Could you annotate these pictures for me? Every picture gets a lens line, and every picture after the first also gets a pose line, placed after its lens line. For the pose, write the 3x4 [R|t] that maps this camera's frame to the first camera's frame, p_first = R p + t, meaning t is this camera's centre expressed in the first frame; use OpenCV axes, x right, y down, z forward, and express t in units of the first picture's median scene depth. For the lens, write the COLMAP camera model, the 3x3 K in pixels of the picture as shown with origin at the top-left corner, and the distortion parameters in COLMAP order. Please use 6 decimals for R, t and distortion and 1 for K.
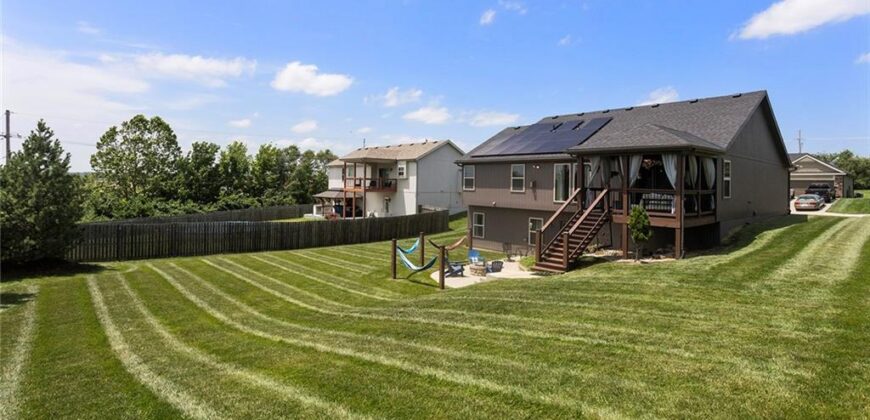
lens RADIAL K [[420.0, 0, 427.5], [0, 420.0, 194.6], [0, 0, 1]] dist [0.005678, 0.001025]
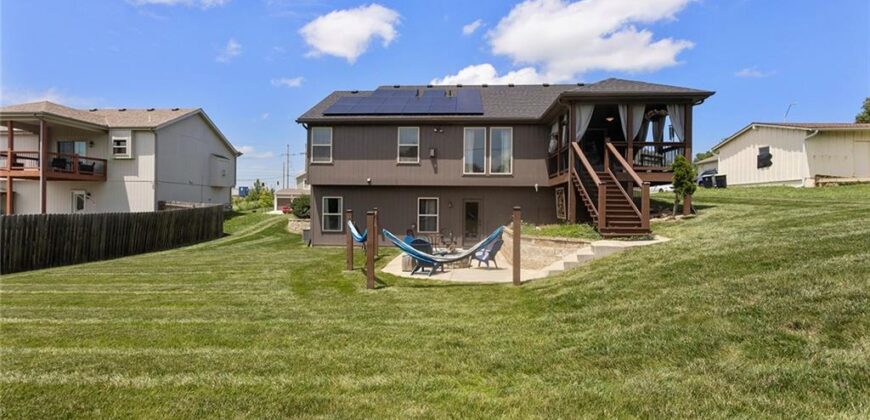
lens RADIAL K [[420.0, 0, 427.5], [0, 420.0, 194.6], [0, 0, 1]] dist [0.005678, 0.001025]
pose [[0.711766, 0.010482, 0.702338, -0.196267], [0.022410, 0.999041, -0.037621, 0.053187], [-0.702059, 0.042517, 0.710849, 0.291935]]
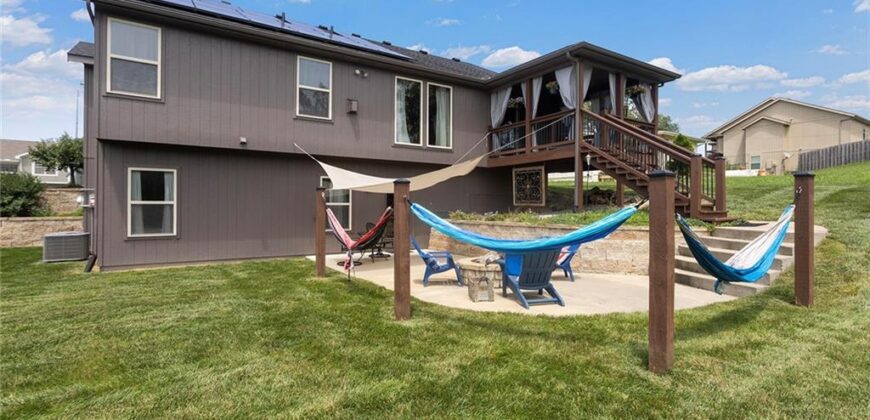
lens RADIAL K [[420.0, 0, 427.5], [0, 420.0, 194.6], [0, 0, 1]] dist [0.005678, 0.001025]
pose [[0.151105, 0.013281, 0.988428, -0.148681], [0.025922, 0.999513, -0.017393, 0.059486], [-0.988178, 0.028250, 0.150687, 0.540040]]
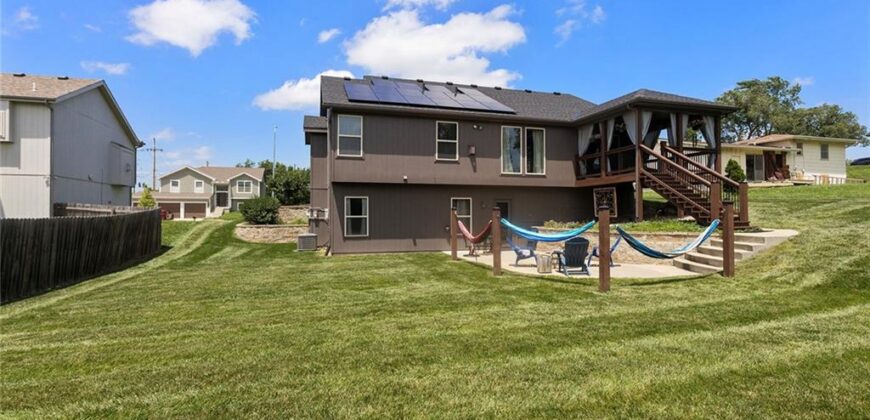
lens RADIAL K [[407.4, 0, 433.5], [0, 407.4, 203.6], [0, 0, 1]] dist [0.000577, -0.000136]
pose [[0.412425, 0.007750, 0.910959, -0.279624], [0.033235, 0.999170, -0.023547, 0.054296], [-0.910385, 0.039987, 0.411825, 0.494627]]
